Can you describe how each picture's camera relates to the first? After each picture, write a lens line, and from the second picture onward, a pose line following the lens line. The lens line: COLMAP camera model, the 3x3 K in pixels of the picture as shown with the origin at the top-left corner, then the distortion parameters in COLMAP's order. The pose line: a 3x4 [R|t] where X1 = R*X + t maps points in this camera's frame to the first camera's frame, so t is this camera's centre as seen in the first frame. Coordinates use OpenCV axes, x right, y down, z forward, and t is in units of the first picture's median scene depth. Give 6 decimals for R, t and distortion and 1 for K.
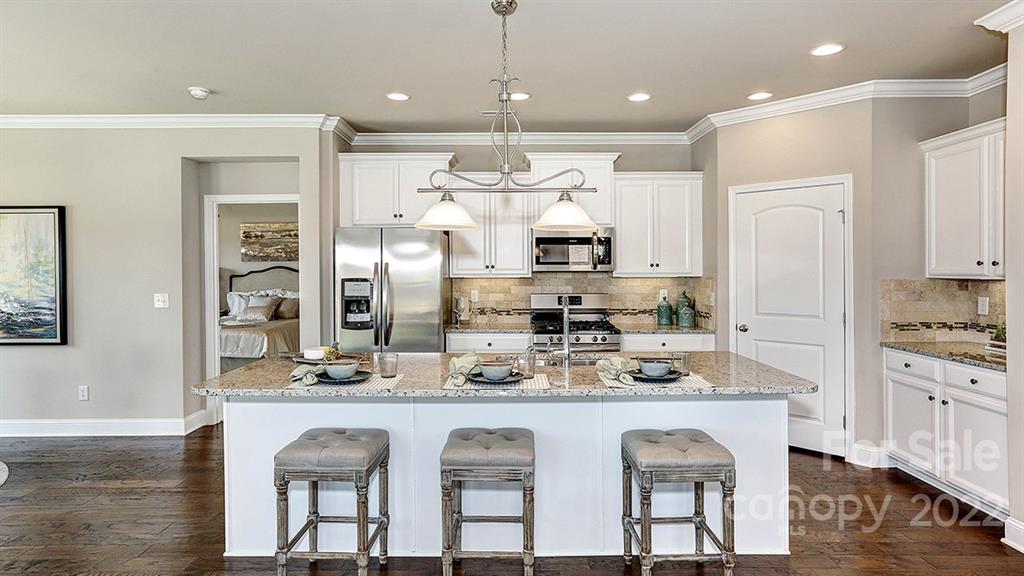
lens RADIAL K [[580.3, 0, 493.8], [0, 580.3, 277.2], [0, 0, 1]] dist [-0.029162, 0.006483]
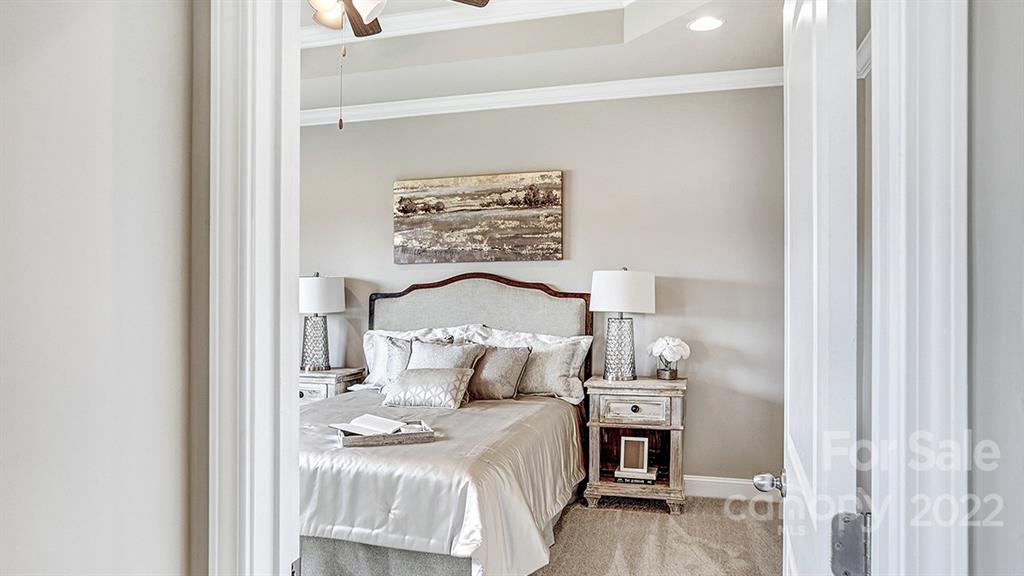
lens RADIAL K [[707.7, 0, 485.7], [0, 707.7, 284.9], [0, 0, 1]] dist [-0.075594, -0.003453]
pose [[0.962150, 0.000054, -0.272519, -0.217660], [-0.007731, 0.999603, -0.027096, 0.004214], [0.272409, 0.028177, 0.961769, 0.486333]]
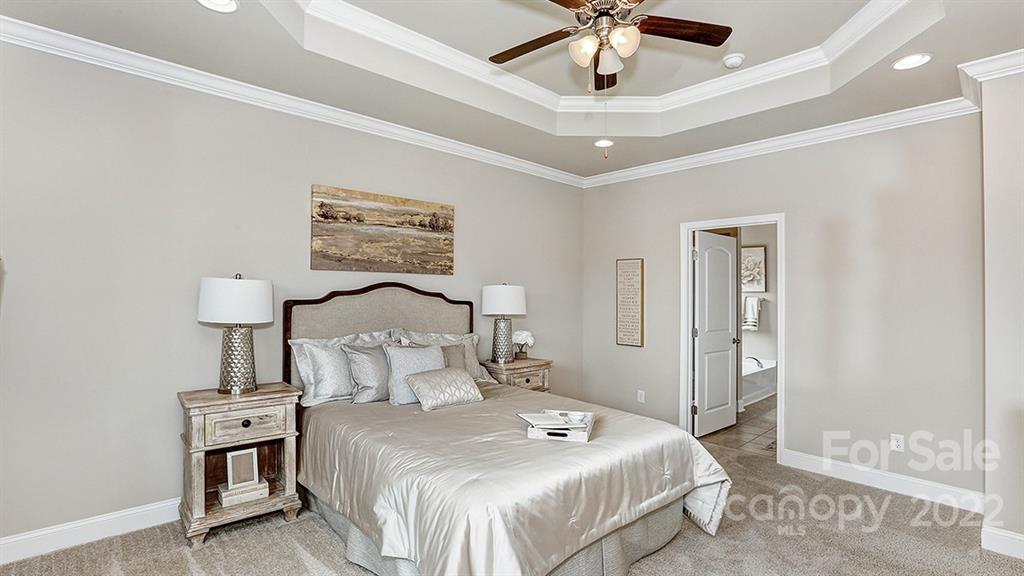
lens RADIAL K [[485.2, 0, 491.1], [0, 485.2, 287.0], [0, 0, 1]] dist [-0.058865, 0.011991]
pose [[0.727080, 0.029707, 0.685910, -0.594390], [0.007120, 0.998683, -0.050800, 0.006115], [-0.686516, 0.041819, 0.725912, 0.645113]]
